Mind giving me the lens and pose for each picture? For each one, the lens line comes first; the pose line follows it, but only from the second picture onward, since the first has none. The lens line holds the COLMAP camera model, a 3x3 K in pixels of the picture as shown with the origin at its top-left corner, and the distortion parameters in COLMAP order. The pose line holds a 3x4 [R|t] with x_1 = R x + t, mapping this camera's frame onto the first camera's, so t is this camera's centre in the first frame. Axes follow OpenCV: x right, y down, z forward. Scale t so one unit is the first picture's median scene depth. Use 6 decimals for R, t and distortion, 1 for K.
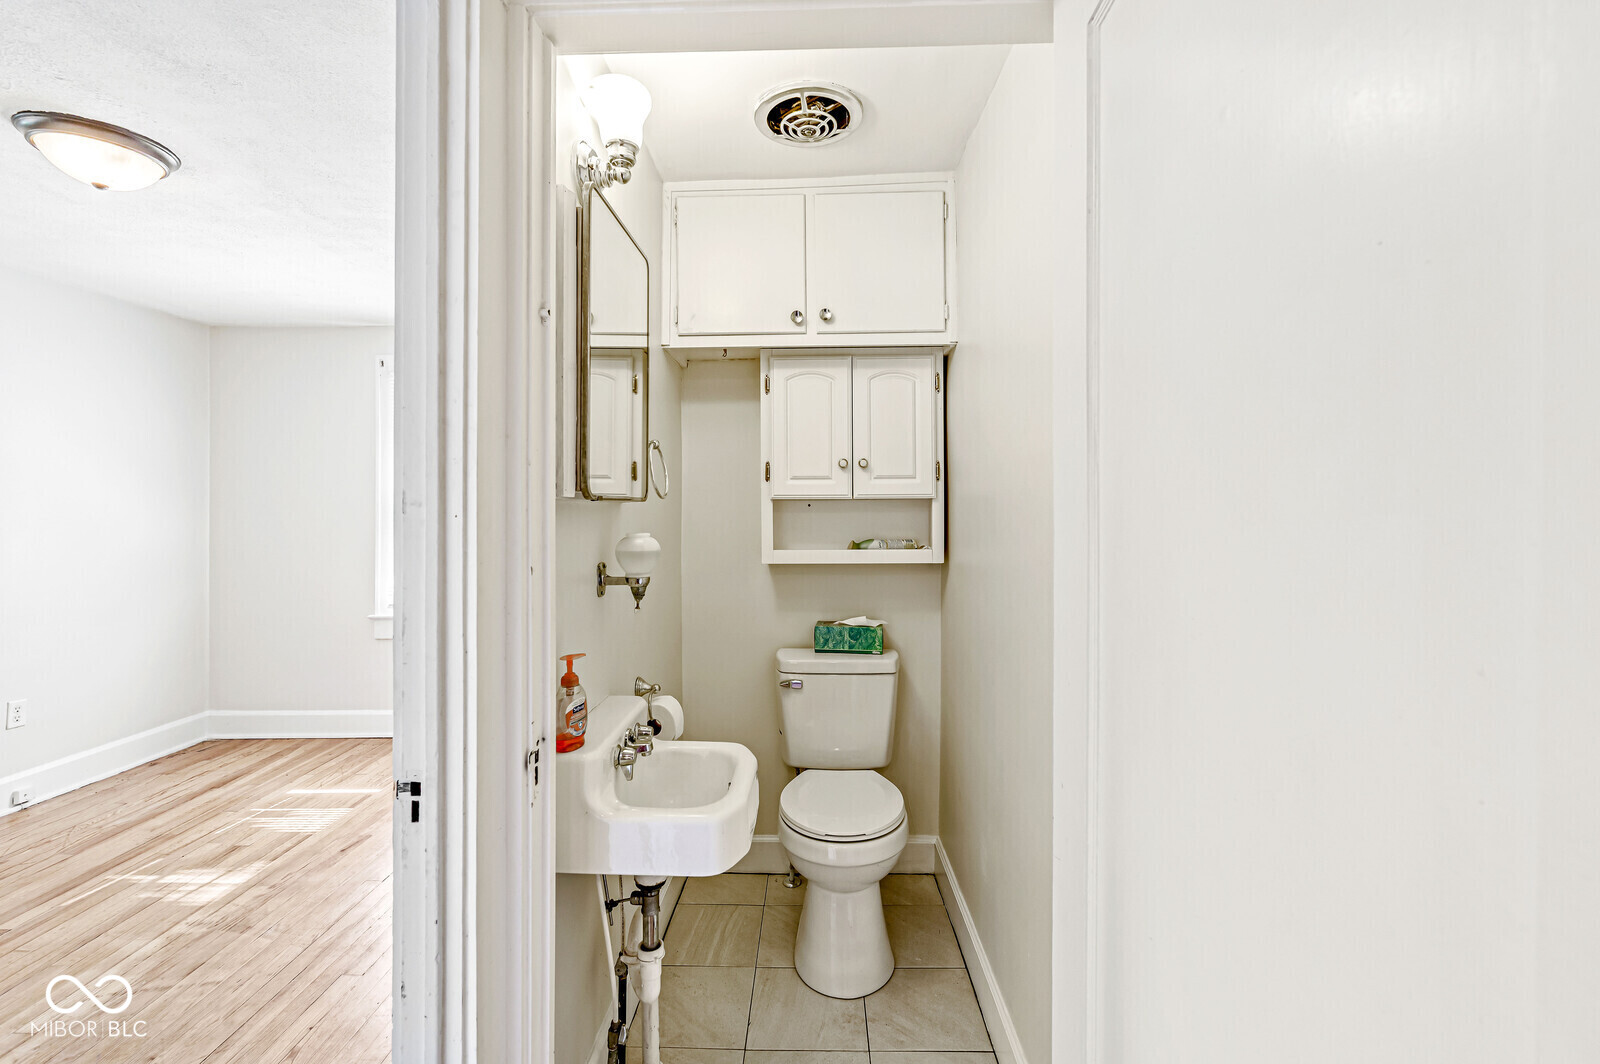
lens RADIAL K [[693.0, 0, 799.3], [0, 693.0, 510.0], [0, 0, 1]] dist [-0.000288, 0.000069]
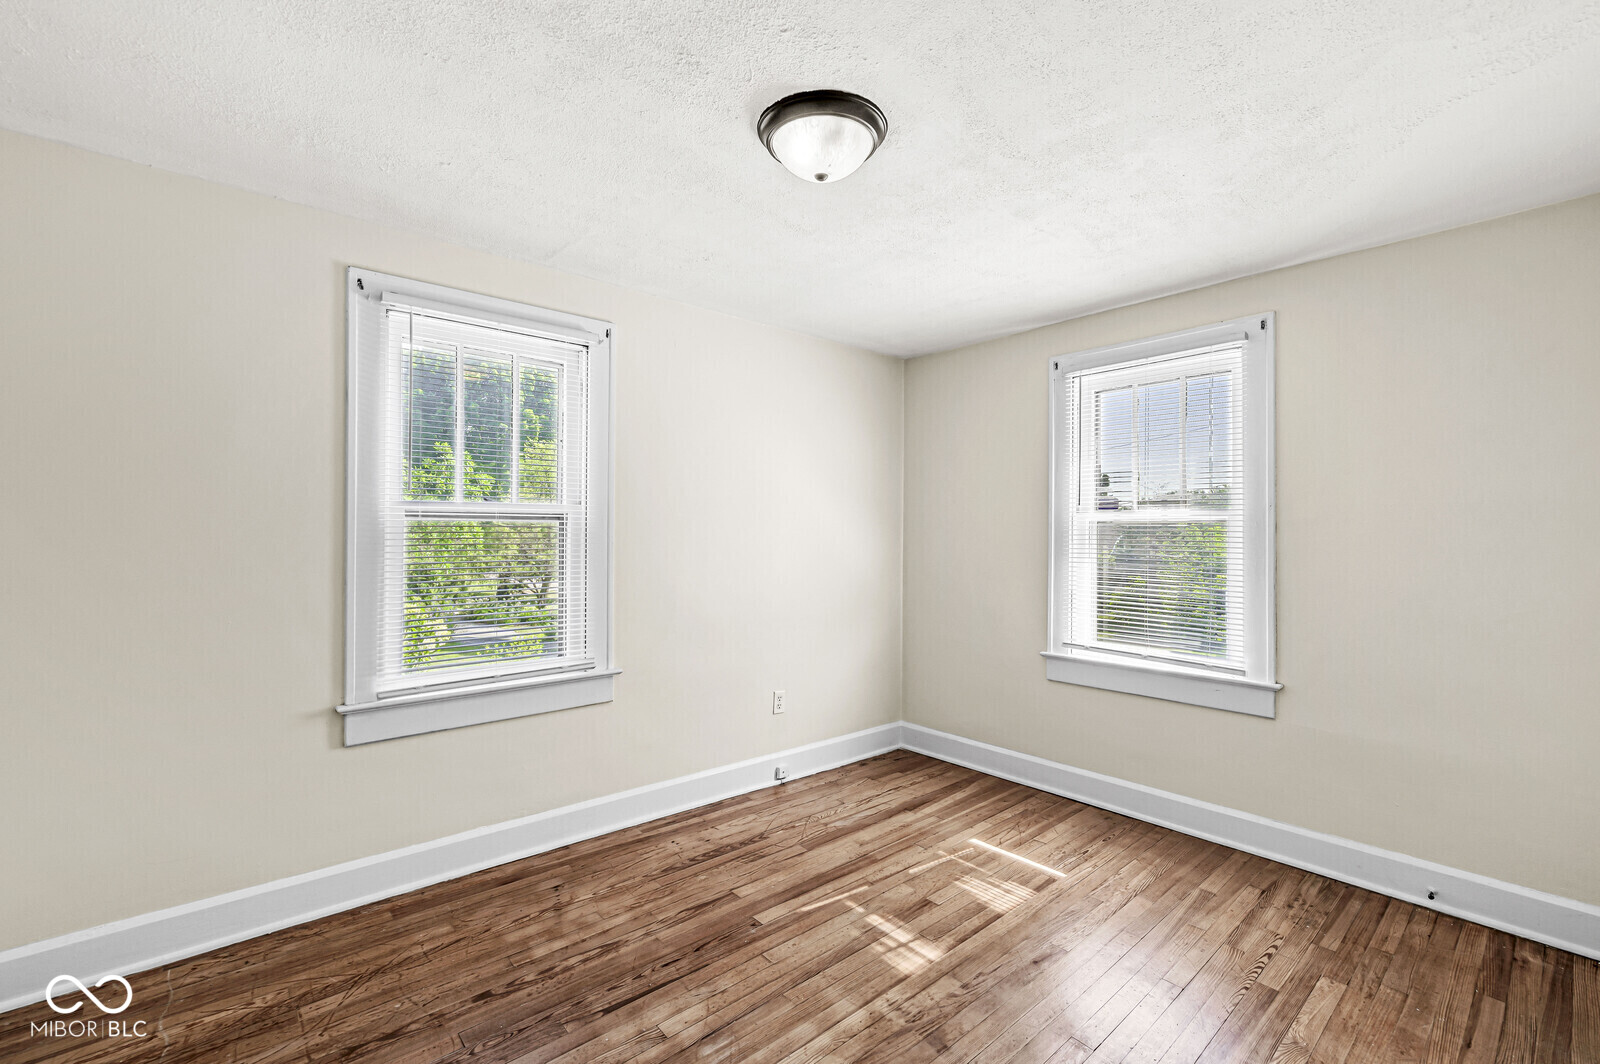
lens RADIAL K [[693.0, 0, 799.9], [0, 693.0, 530.6], [0, 0, 1]] dist [-0.000288, 0.000069]
pose [[0.663556, -0.000927, -0.748126, -0.223973], [-0.005337, 0.999968, -0.005974, 0.003663], [0.748108, 0.007957, 0.663530, 0.245833]]
